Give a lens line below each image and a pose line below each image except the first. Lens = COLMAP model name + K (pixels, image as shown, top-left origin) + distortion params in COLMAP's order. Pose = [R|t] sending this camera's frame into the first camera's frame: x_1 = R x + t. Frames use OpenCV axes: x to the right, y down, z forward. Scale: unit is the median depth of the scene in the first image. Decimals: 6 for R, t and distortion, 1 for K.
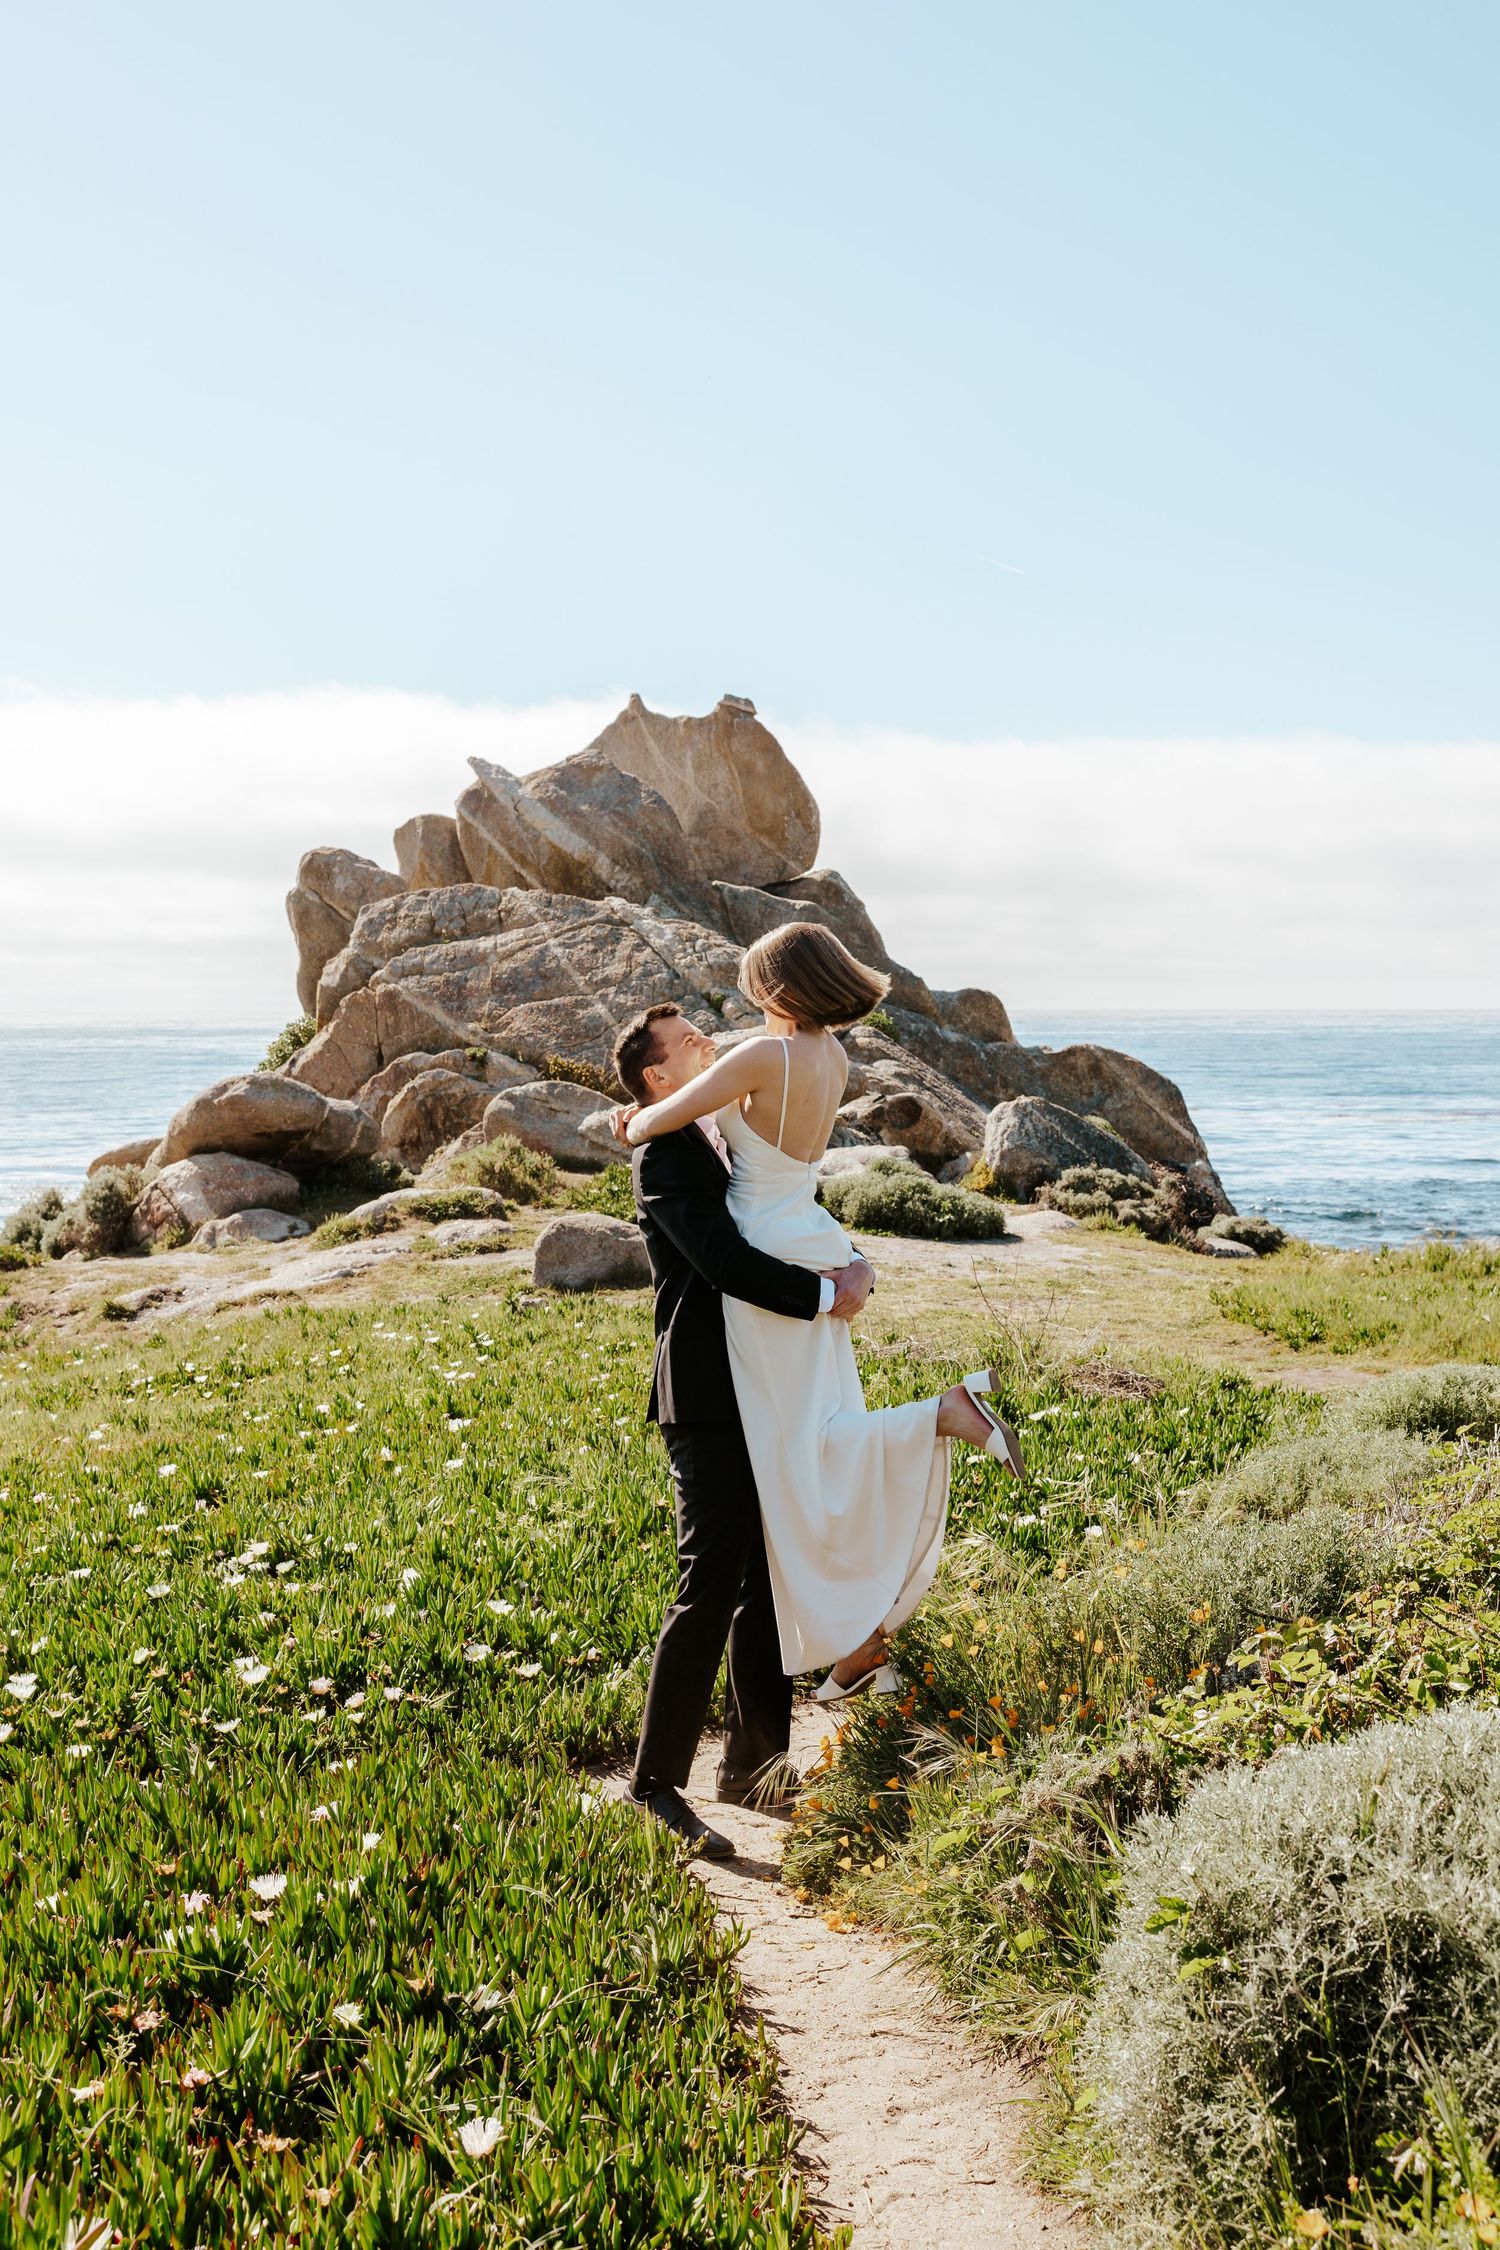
lens RADIAL K [[2370.6, 0, 750.0], [0, 2370.6, 1125.0], [0, 0, 1]] dist [0.022044, 0.000804]
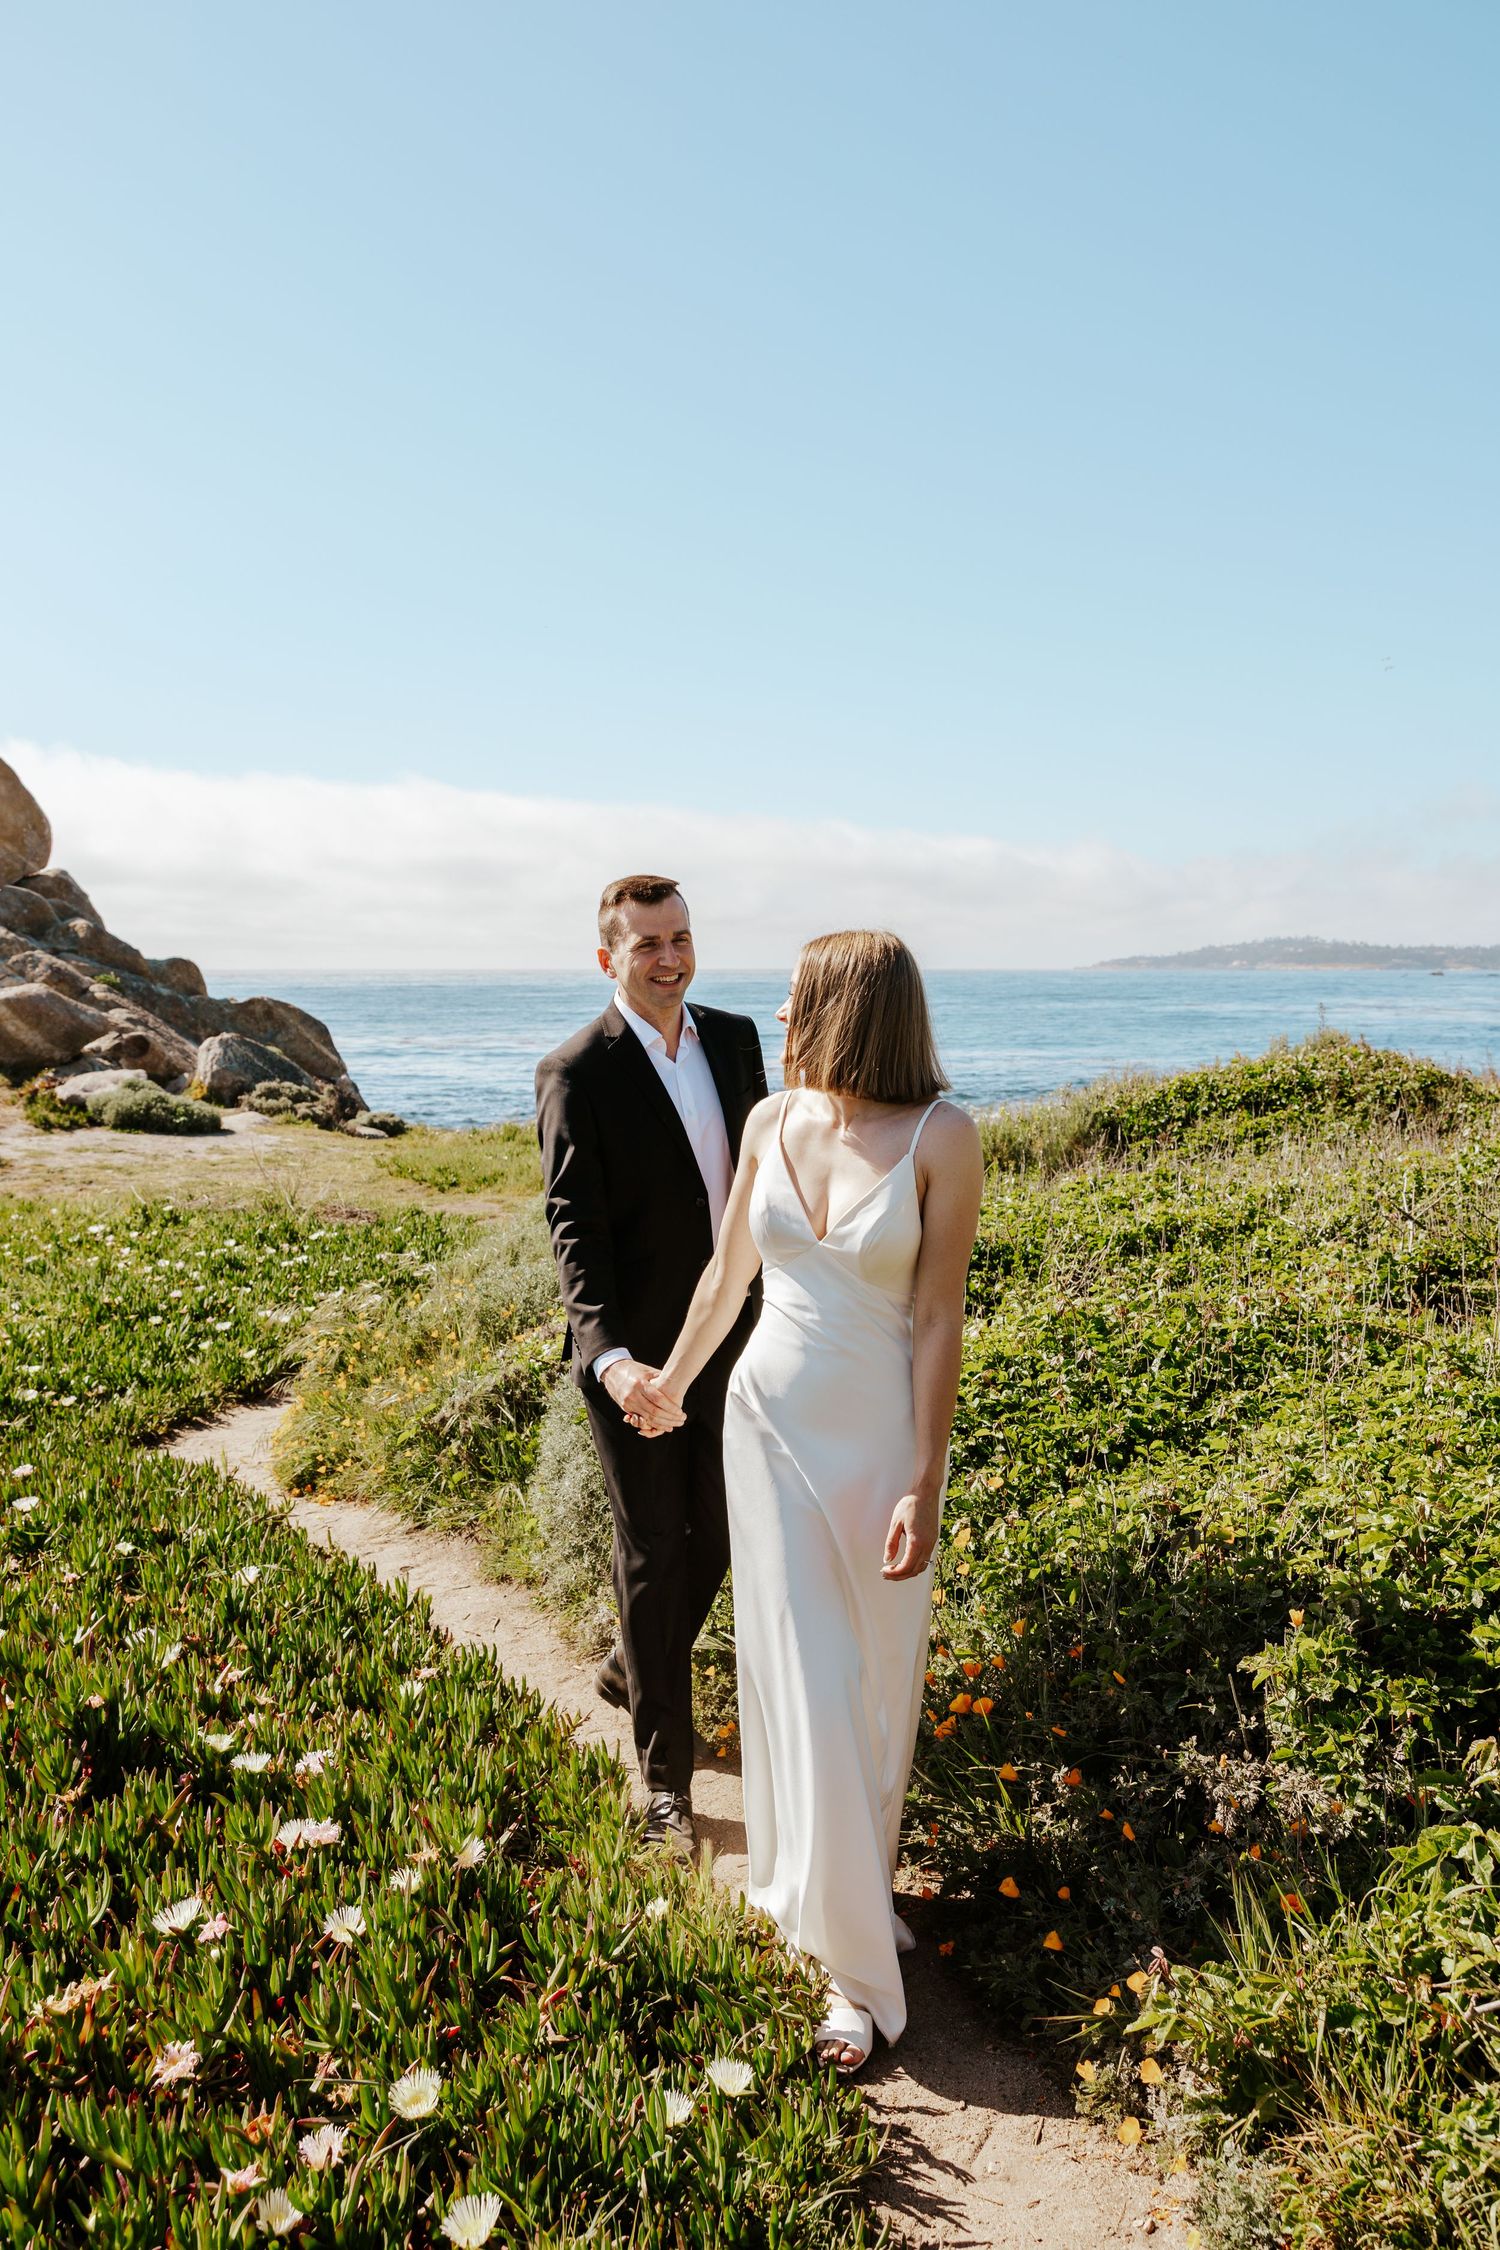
lens RADIAL K [[1811.0, 0, 752.2], [0, 1811.0, 1095.0], [0, 0, 1]] dist [0.013608, 0.006182]
pose [[0.890086, -0.031306, 0.454717, -0.101588], [0.020593, 0.999382, 0.028495, 0.000465], [-0.455328, -0.015999, 0.890180, -0.122867]]
